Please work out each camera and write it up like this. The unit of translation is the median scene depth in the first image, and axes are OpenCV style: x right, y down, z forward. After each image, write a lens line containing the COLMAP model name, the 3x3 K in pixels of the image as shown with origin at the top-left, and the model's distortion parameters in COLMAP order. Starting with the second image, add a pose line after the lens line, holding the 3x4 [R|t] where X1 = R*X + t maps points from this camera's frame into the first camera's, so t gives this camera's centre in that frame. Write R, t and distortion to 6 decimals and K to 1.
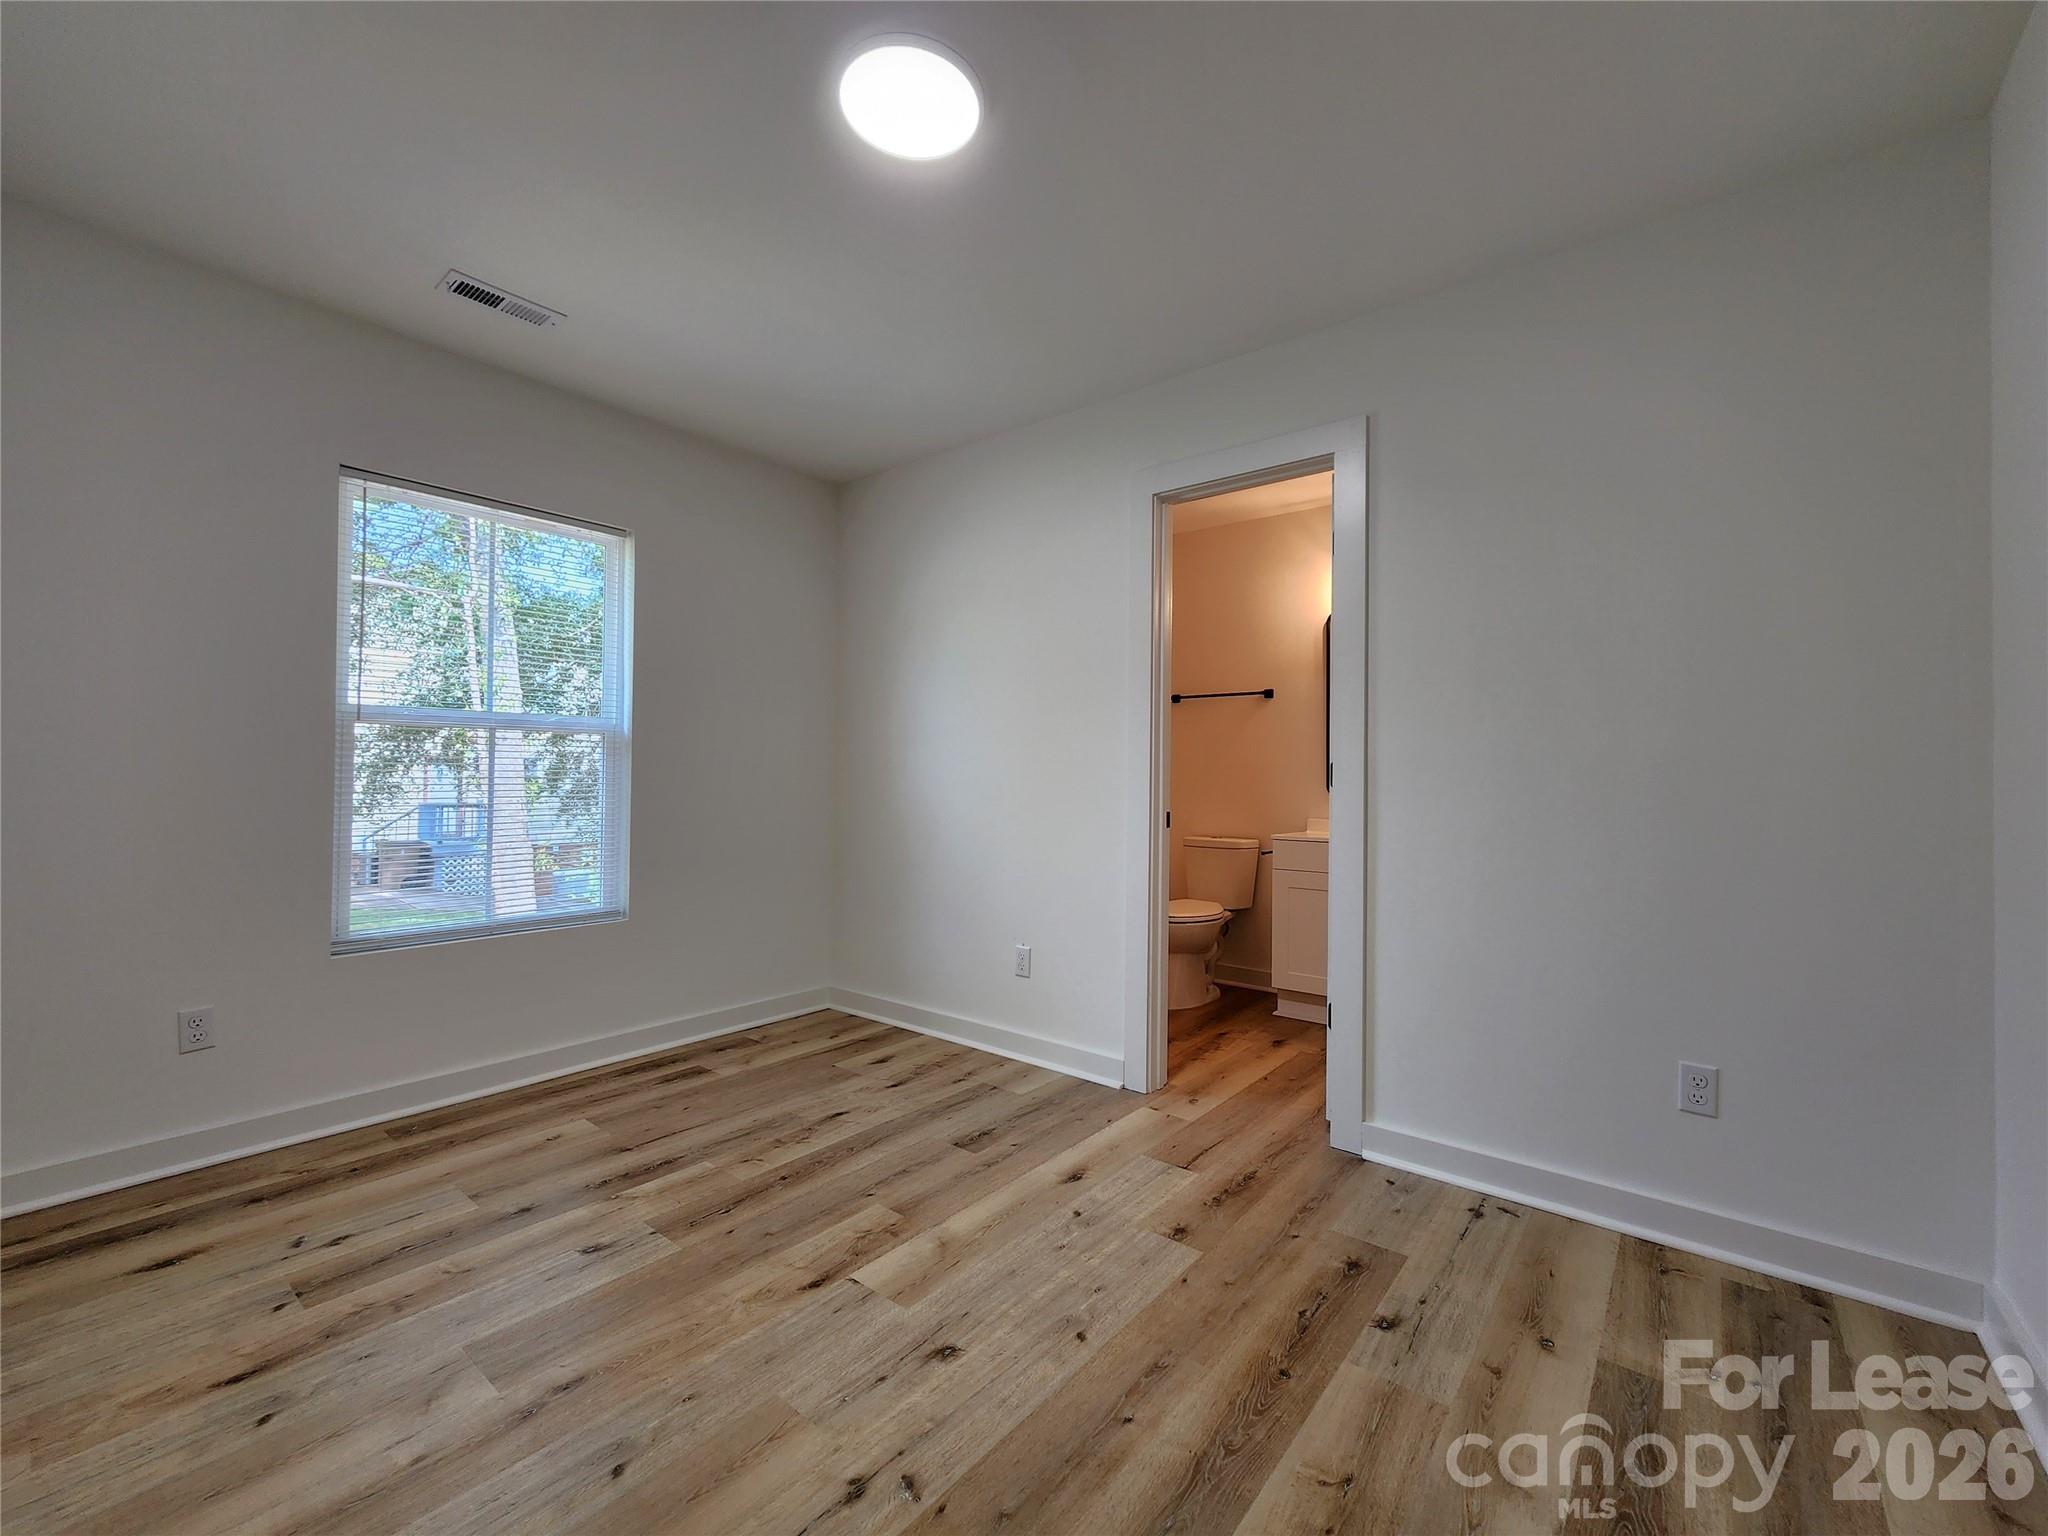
lens RADIAL K [[851.3, 0, 1024.0], [0, 851.3, 768.0], [0, 0, 1]] dist [-0.000758, 0.000125]
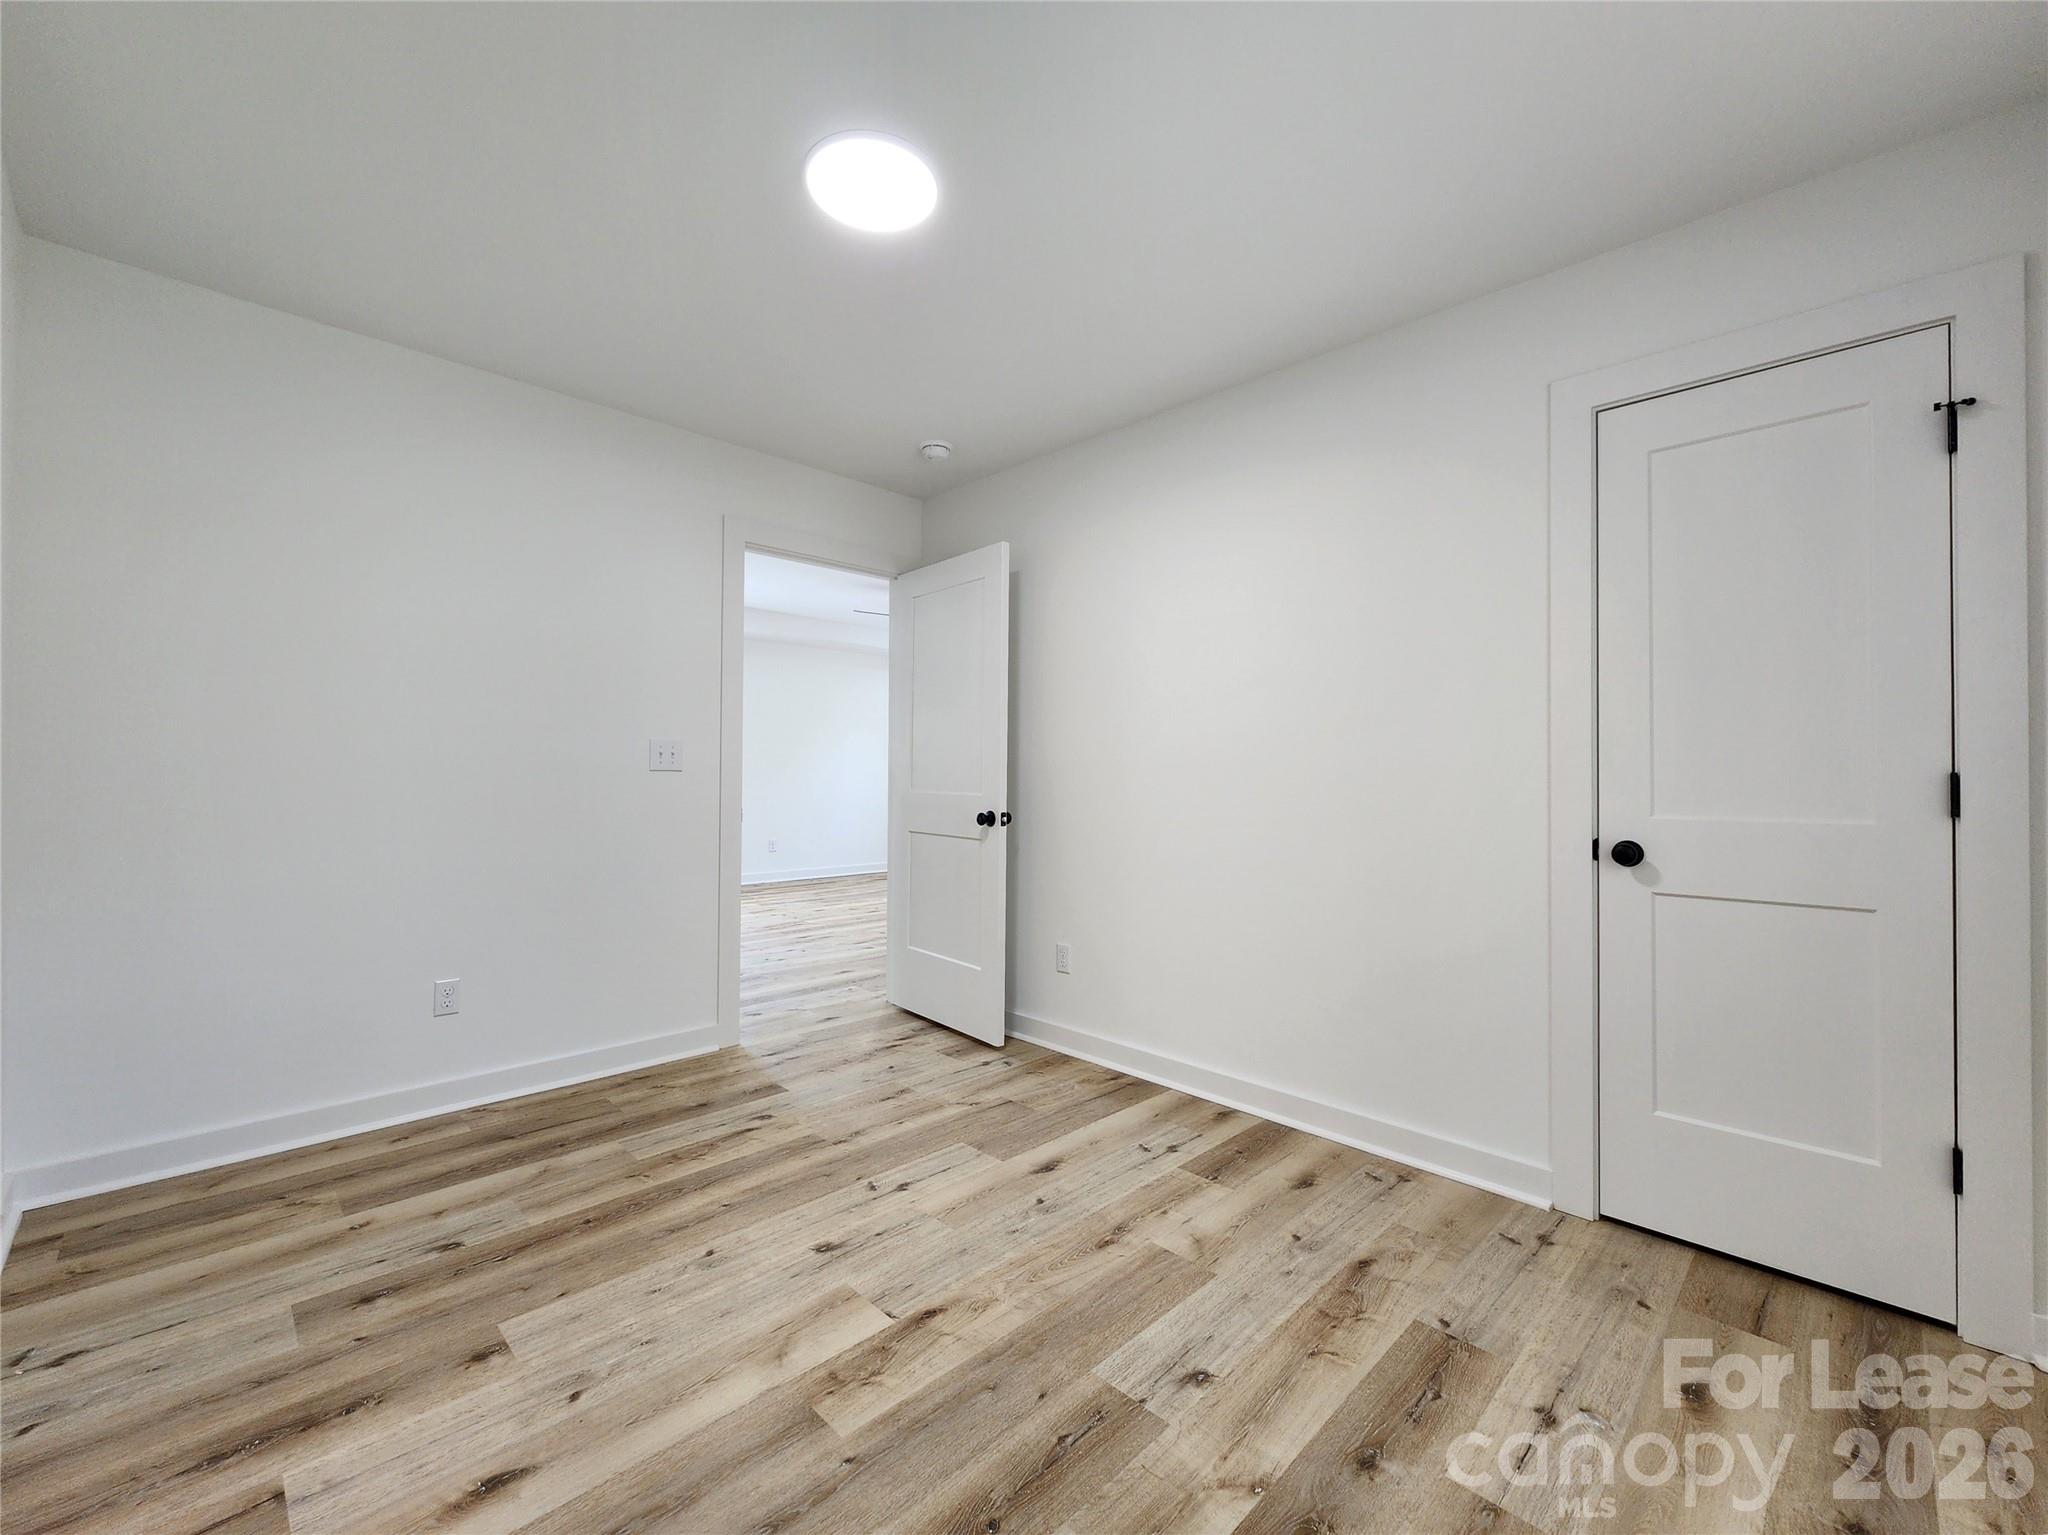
lens RADIAL K [[851.4, 0, 1024.0], [0, 851.4, 767.5], [0, 0, 1]] dist [0.000874, -0.000158]
pose [[-0.994008, -0.020870, 0.107300, -0.443222], [-0.023455, 0.999463, -0.022884, 0.002276], [-0.106765, -0.025264, -0.993963, 1.969798]]
